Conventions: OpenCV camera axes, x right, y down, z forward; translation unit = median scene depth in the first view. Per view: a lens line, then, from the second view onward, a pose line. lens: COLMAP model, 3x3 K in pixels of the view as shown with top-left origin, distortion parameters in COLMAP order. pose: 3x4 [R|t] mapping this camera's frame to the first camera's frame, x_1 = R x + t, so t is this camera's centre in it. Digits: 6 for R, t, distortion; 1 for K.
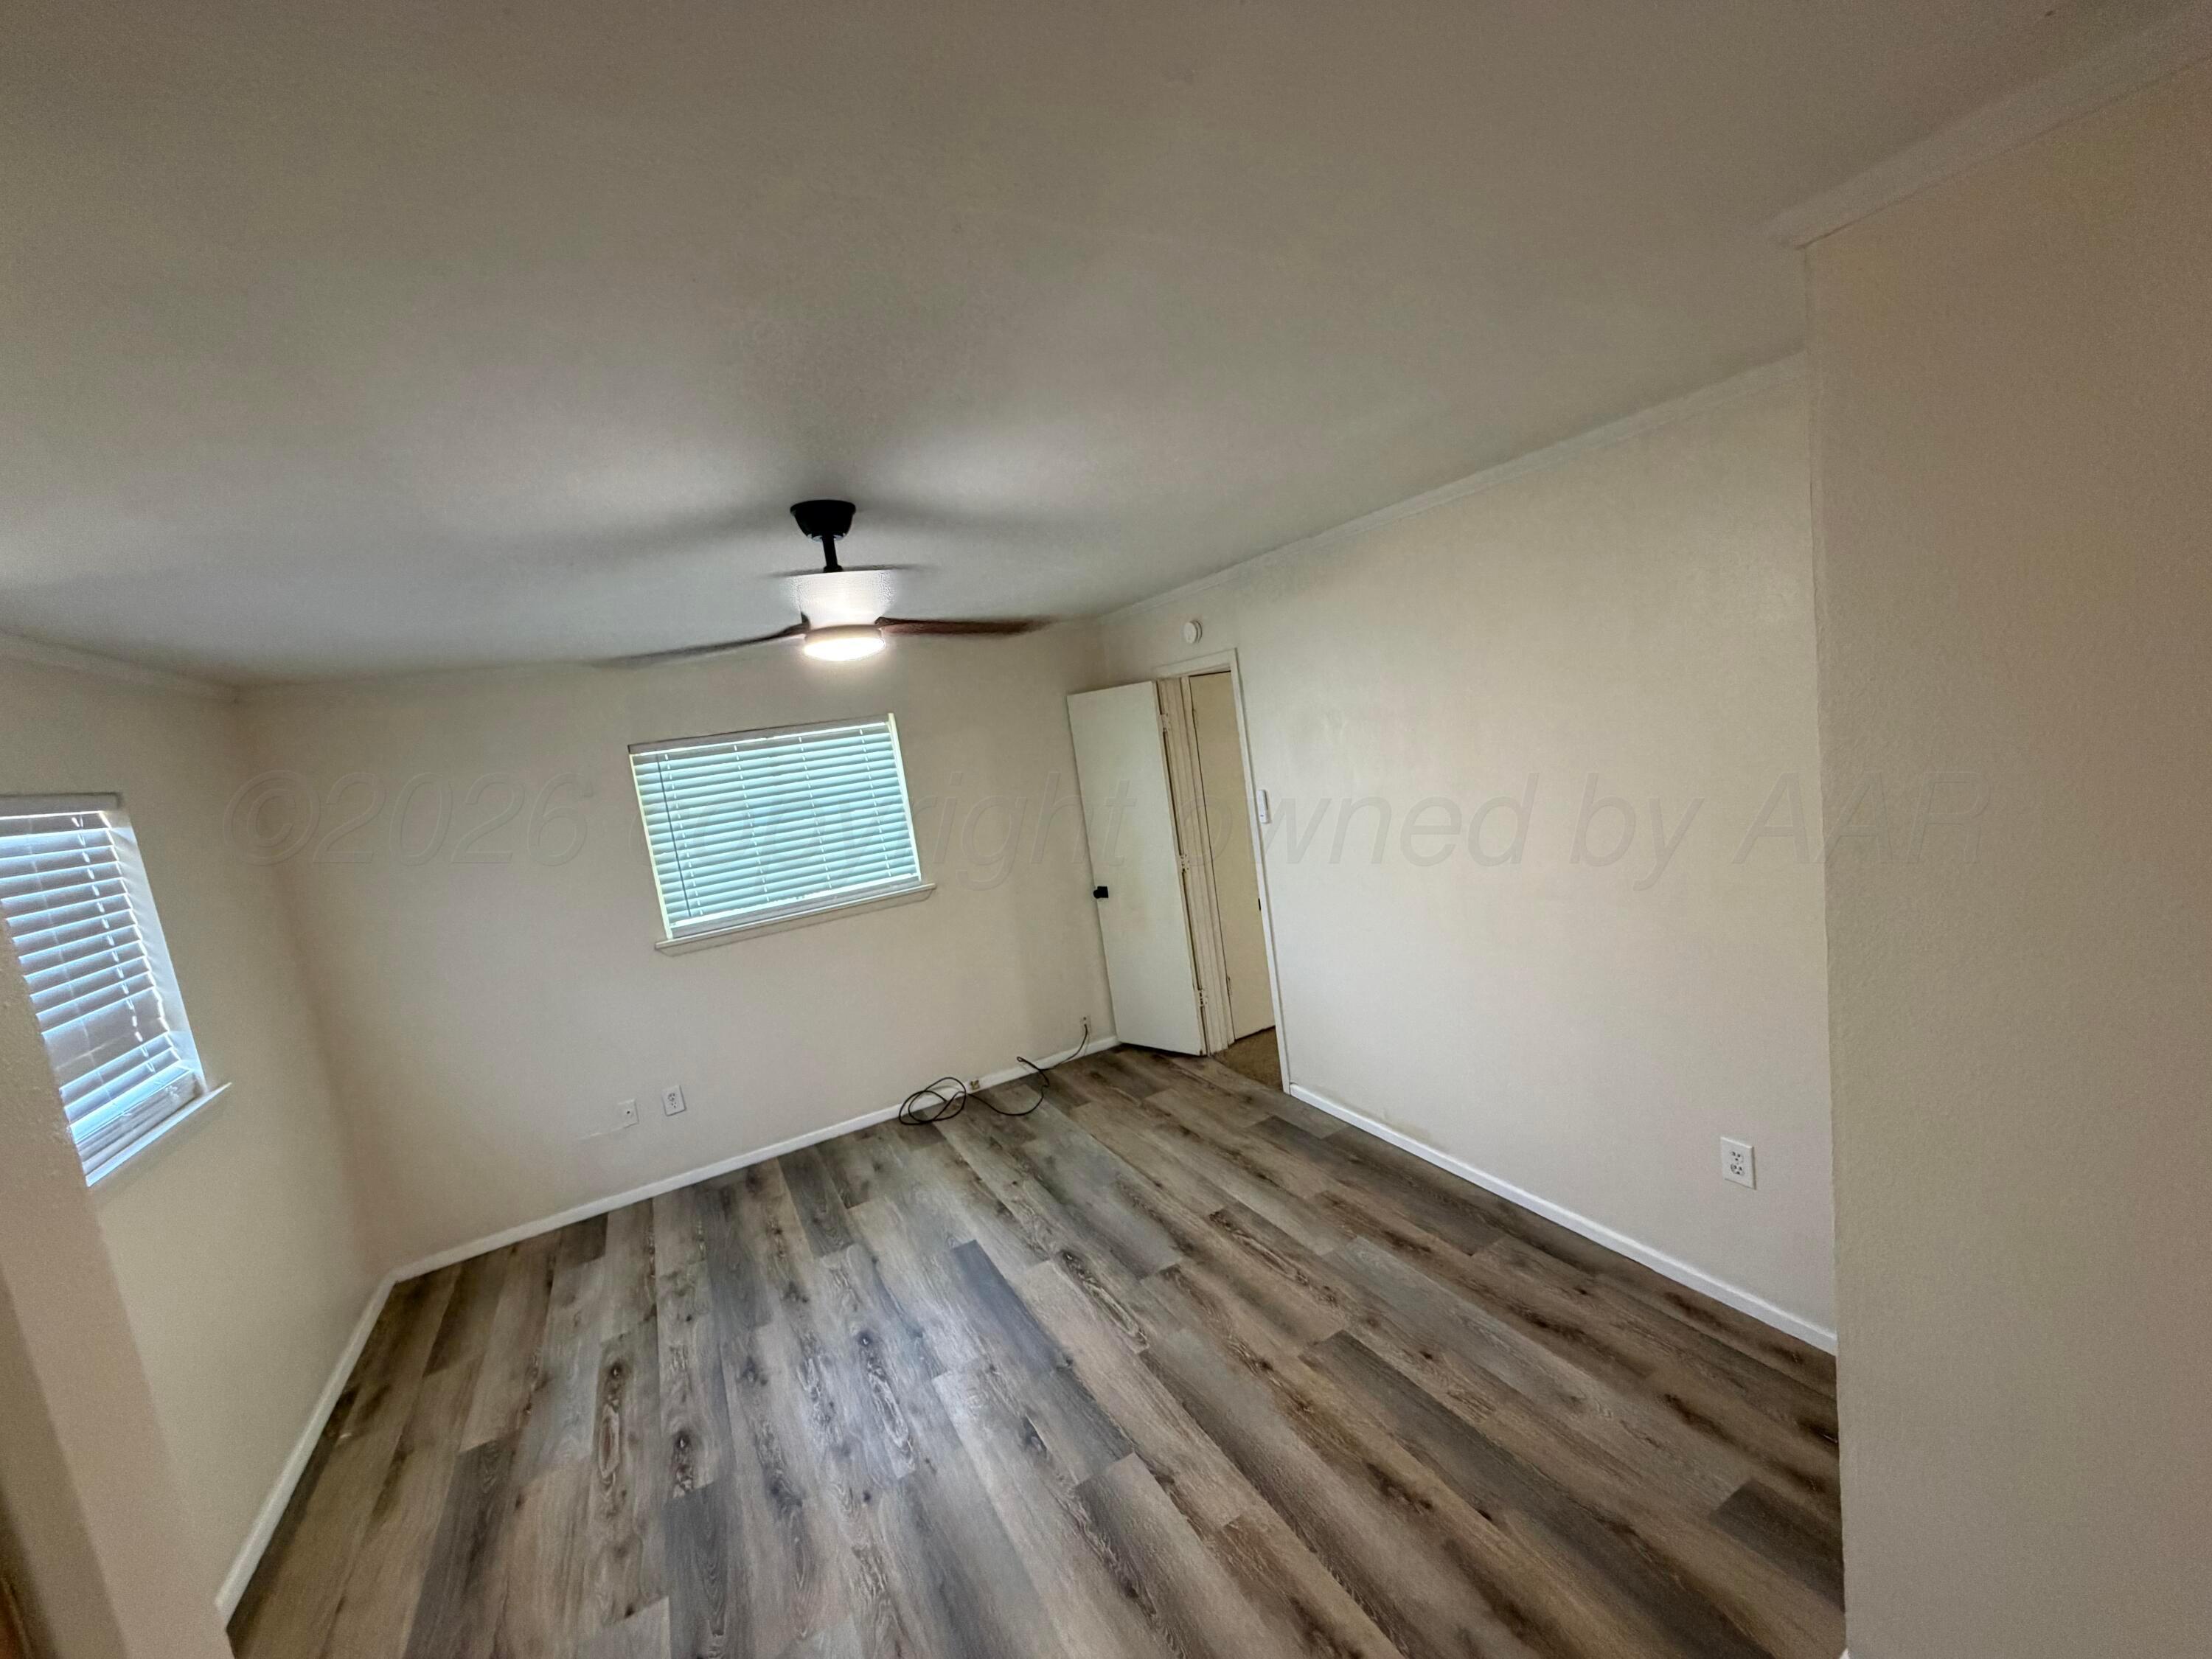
lens RADIAL K [[886.8, 0, 1109.3], [0, 886.8, 834.8], [0, 0, 1]] dist [-0.003167, -0.000174]
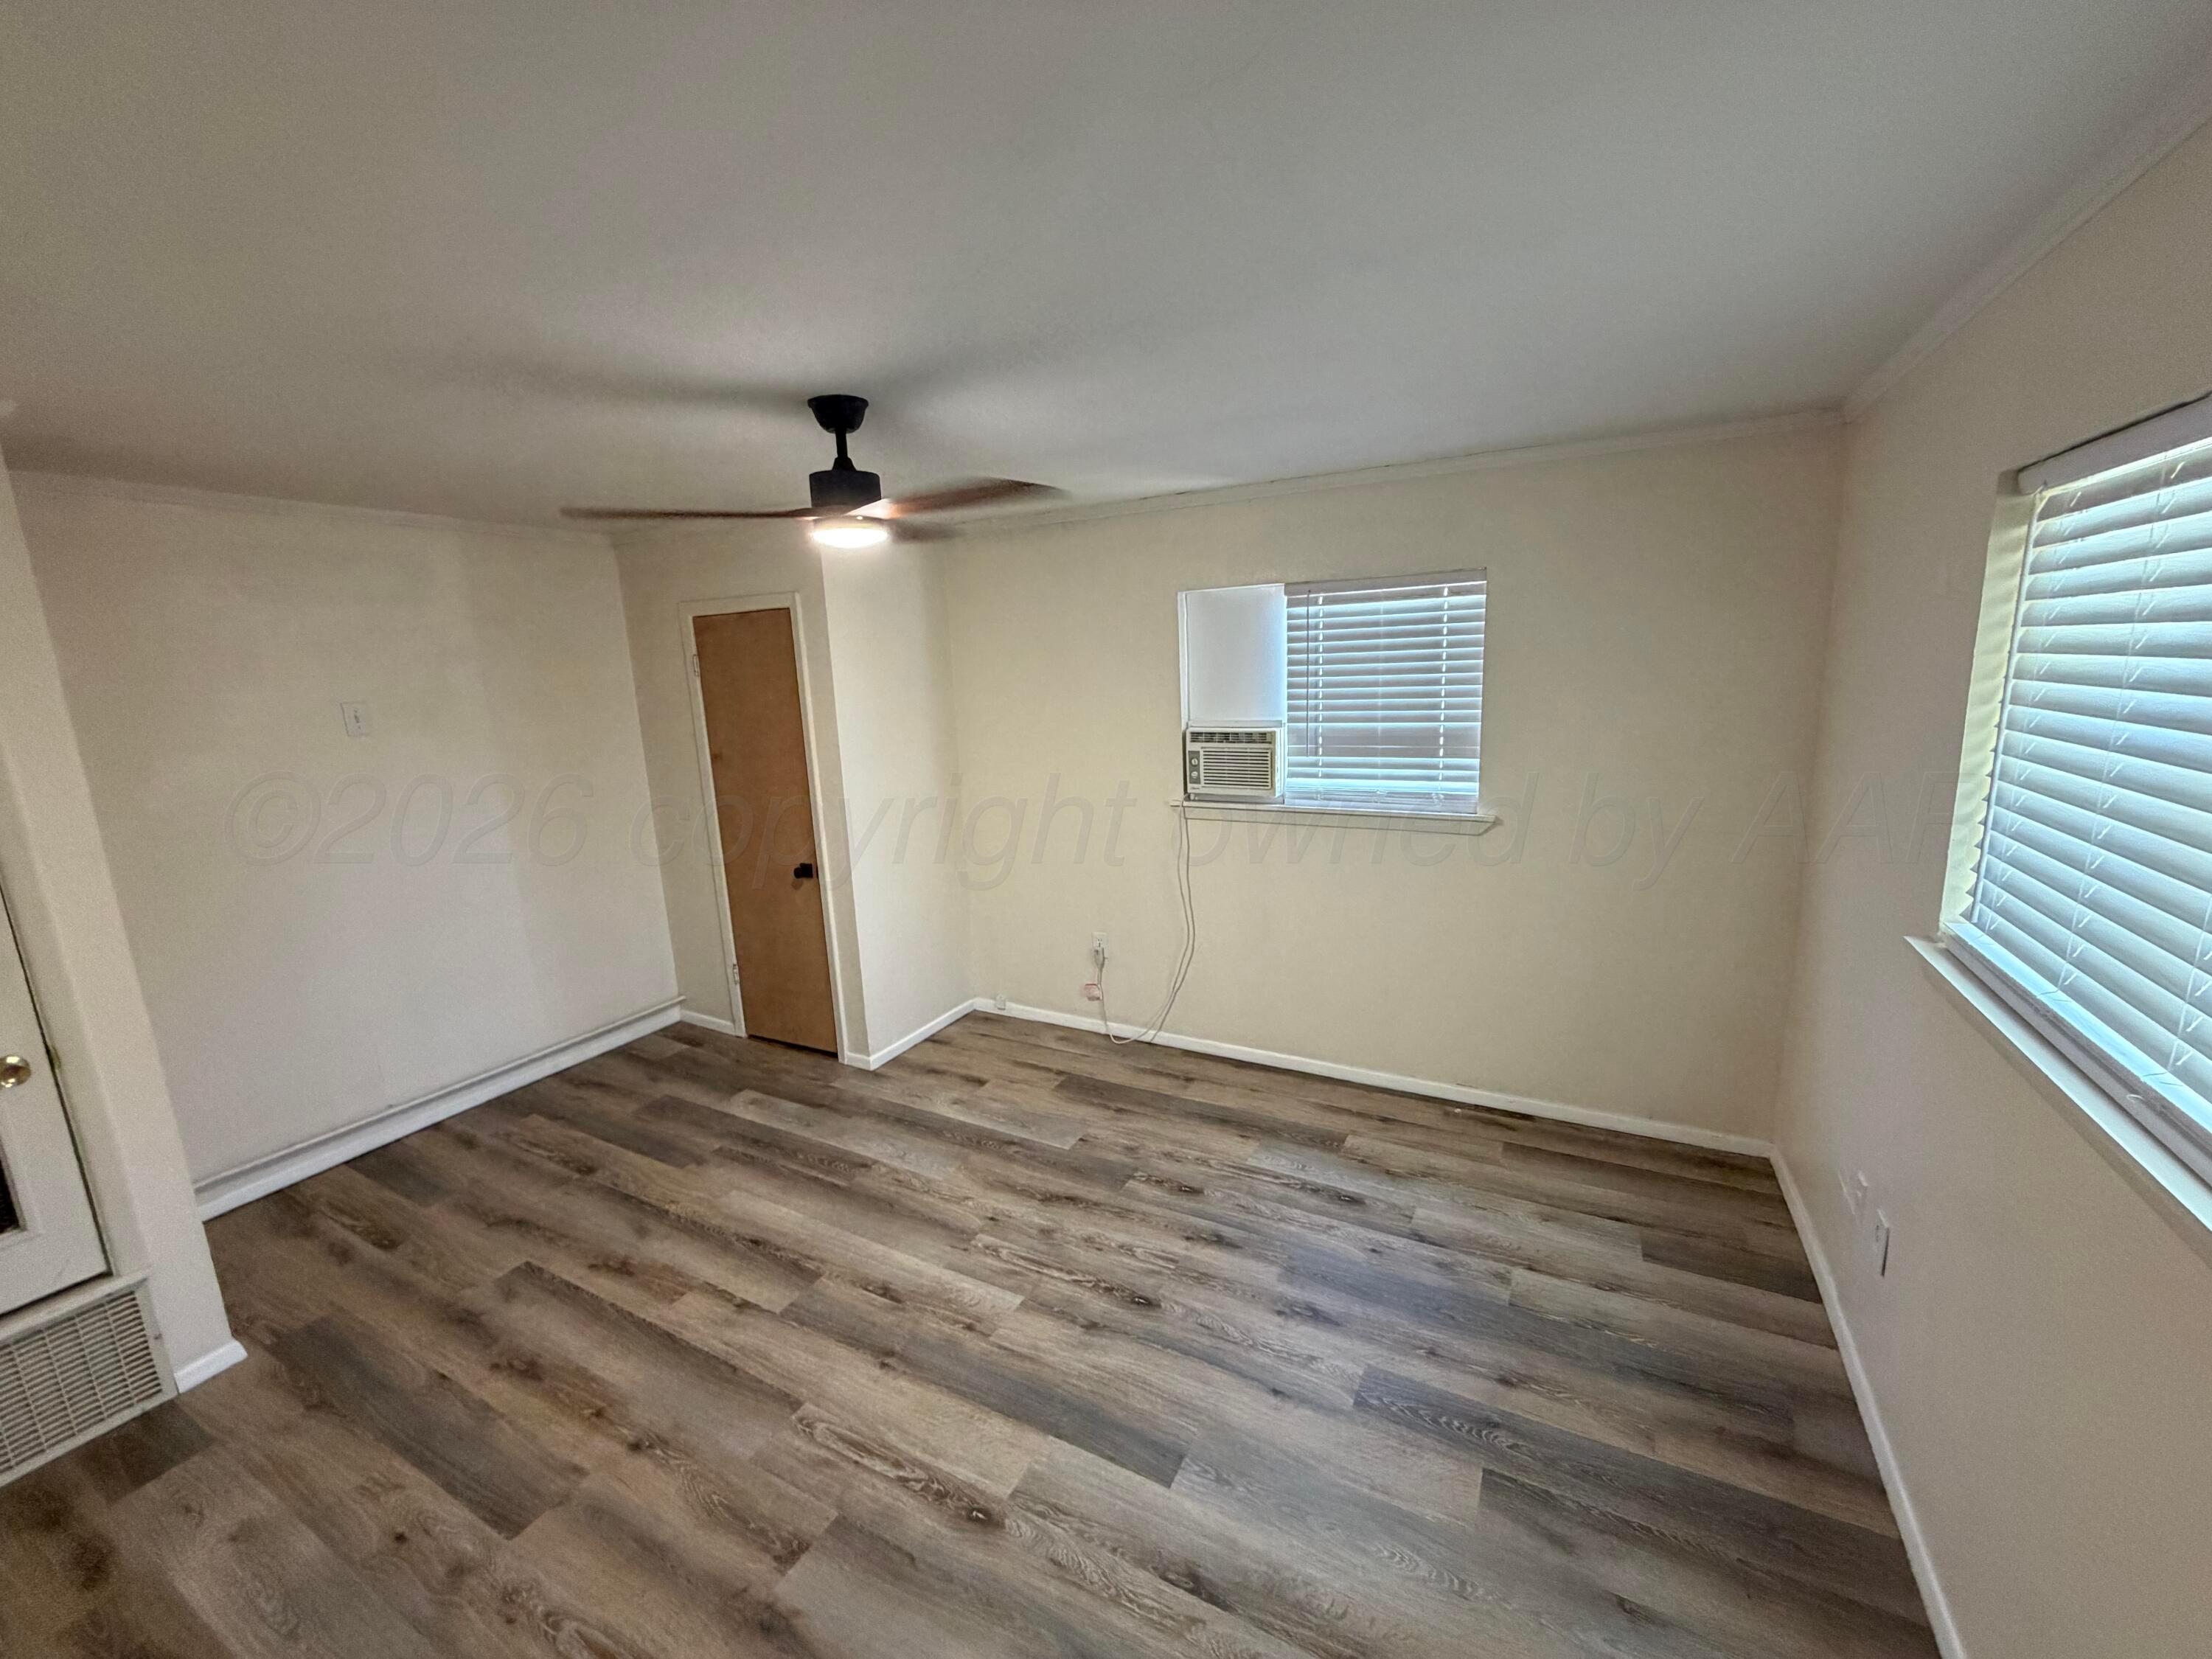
lens RADIAL K [[886.8, 0, 1092.1], [0, 886.8, 818.6], [0, 0, 1]] dist [-0.003167, -0.000174]
pose [[-0.828520, 0.259950, -0.495965, 0.078526], [0.082535, 0.932732, 0.350996, -0.194394], [0.553844, 0.249872, -0.794242, 1.688301]]
